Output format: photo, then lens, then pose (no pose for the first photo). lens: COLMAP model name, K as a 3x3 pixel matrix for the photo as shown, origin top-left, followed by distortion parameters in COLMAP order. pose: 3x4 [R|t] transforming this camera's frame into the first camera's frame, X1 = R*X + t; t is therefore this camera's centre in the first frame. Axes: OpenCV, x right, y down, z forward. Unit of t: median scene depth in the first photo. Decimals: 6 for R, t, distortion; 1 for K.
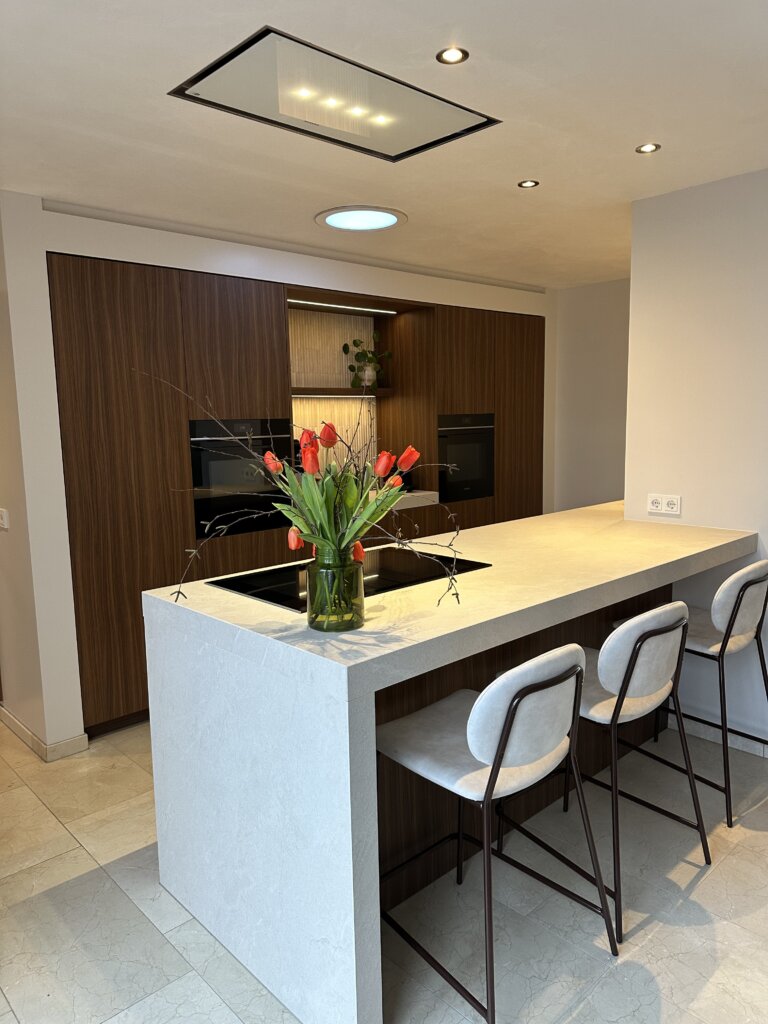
lens RADIAL K [[718.1, 0, 384.0], [0, 718.1, 512.0], [0, 0, 1]] dist [0.155222, -0.223401]
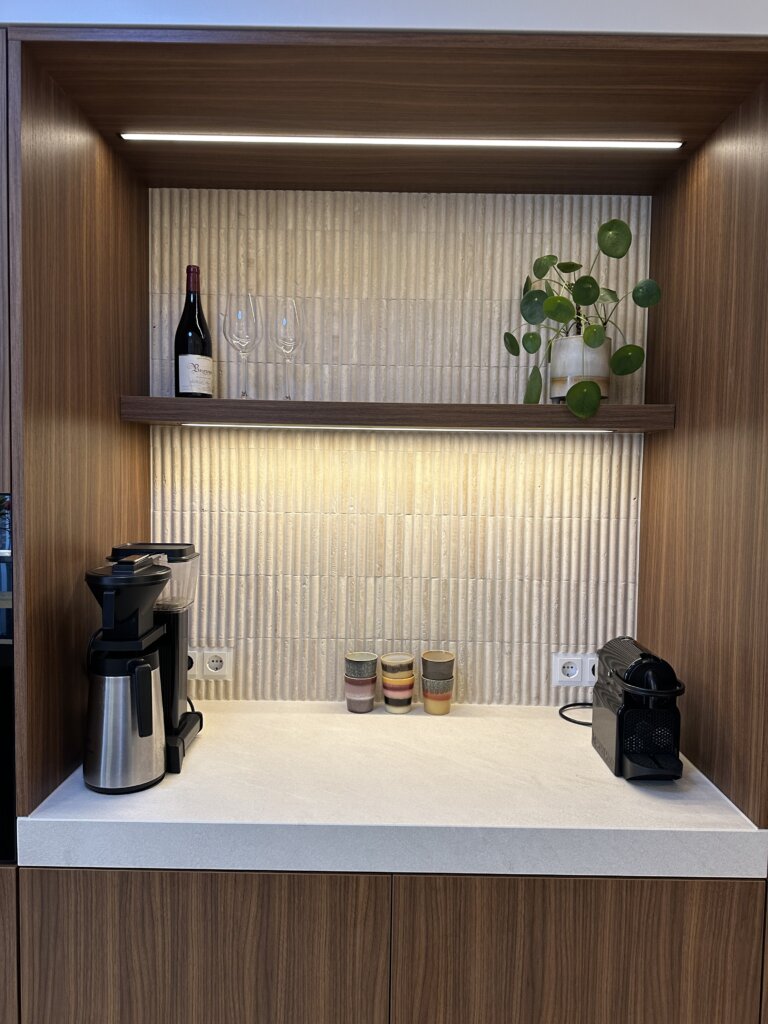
lens RADIAL K [[718.1, 0, 384.0], [0, 718.1, 512.0], [0, 0, 1]] dist [0.155222, -0.223401]
pose [[0.725469, 0.077319, -0.683898, 0.140406], [-0.125601, 0.991856, -0.021100, -0.109834], [0.676697, 0.101205, 0.729273, 0.728008]]
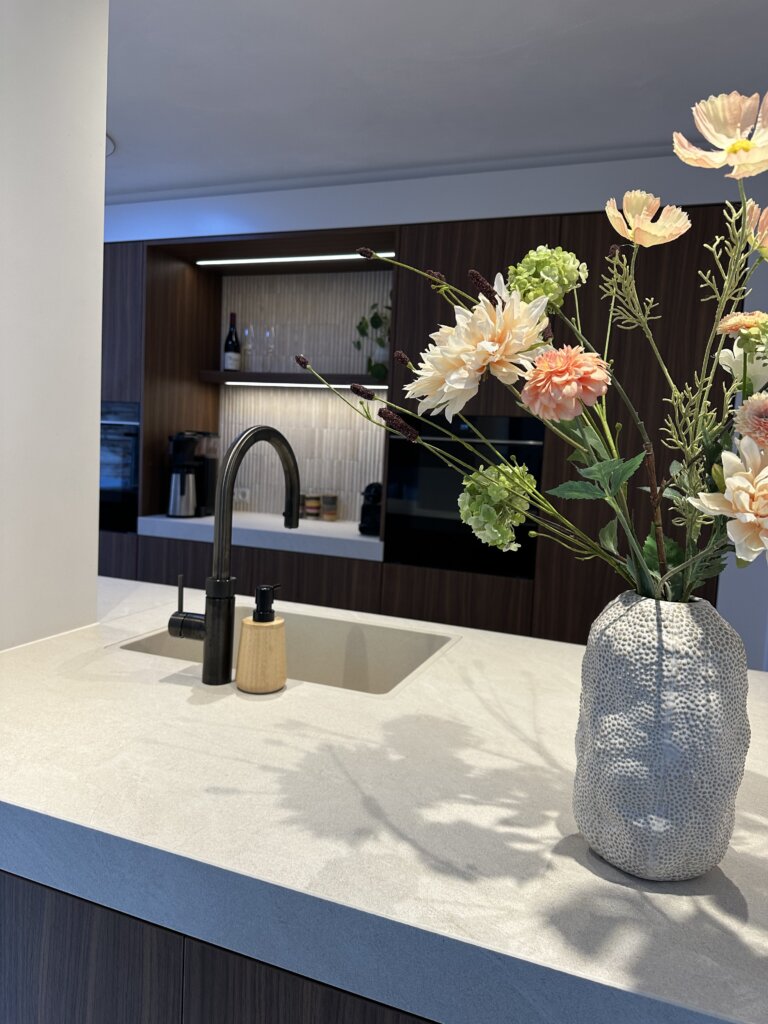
lens RADIAL K [[718.1, 0, 384.0], [0, 718.1, 512.0], [0, 0, 1]] dist [0.155222, -0.223401]
pose [[0.430395, 0.128779, -0.893407, 0.601706], [-0.180676, 0.982031, 0.054514, -0.084513], [0.884374, 0.137955, 0.445928, 0.731490]]
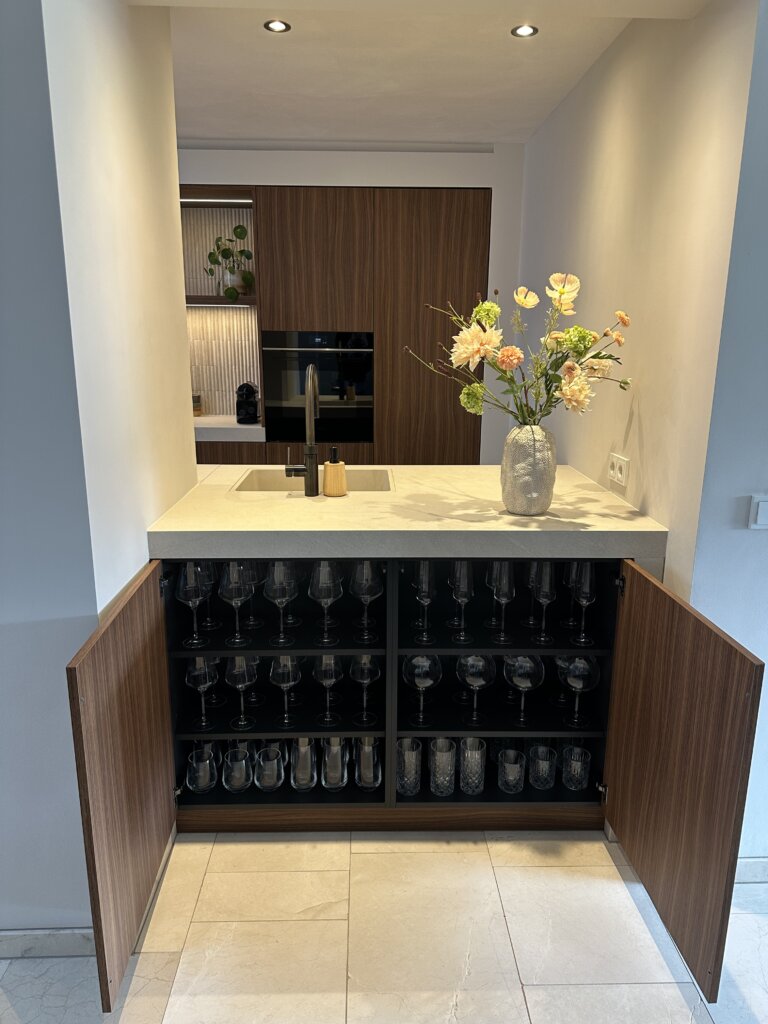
lens RADIAL K [[718.1, 0, 384.0], [0, 718.1, 512.0], [0, 0, 1]] dist [0.155222, -0.223401]
pose [[0.747826, 0.186122, -0.637271, 0.717390], [-0.112044, 0.981512, 0.155179, -0.076208], [0.654372, -0.044644, 0.754854, 0.463139]]
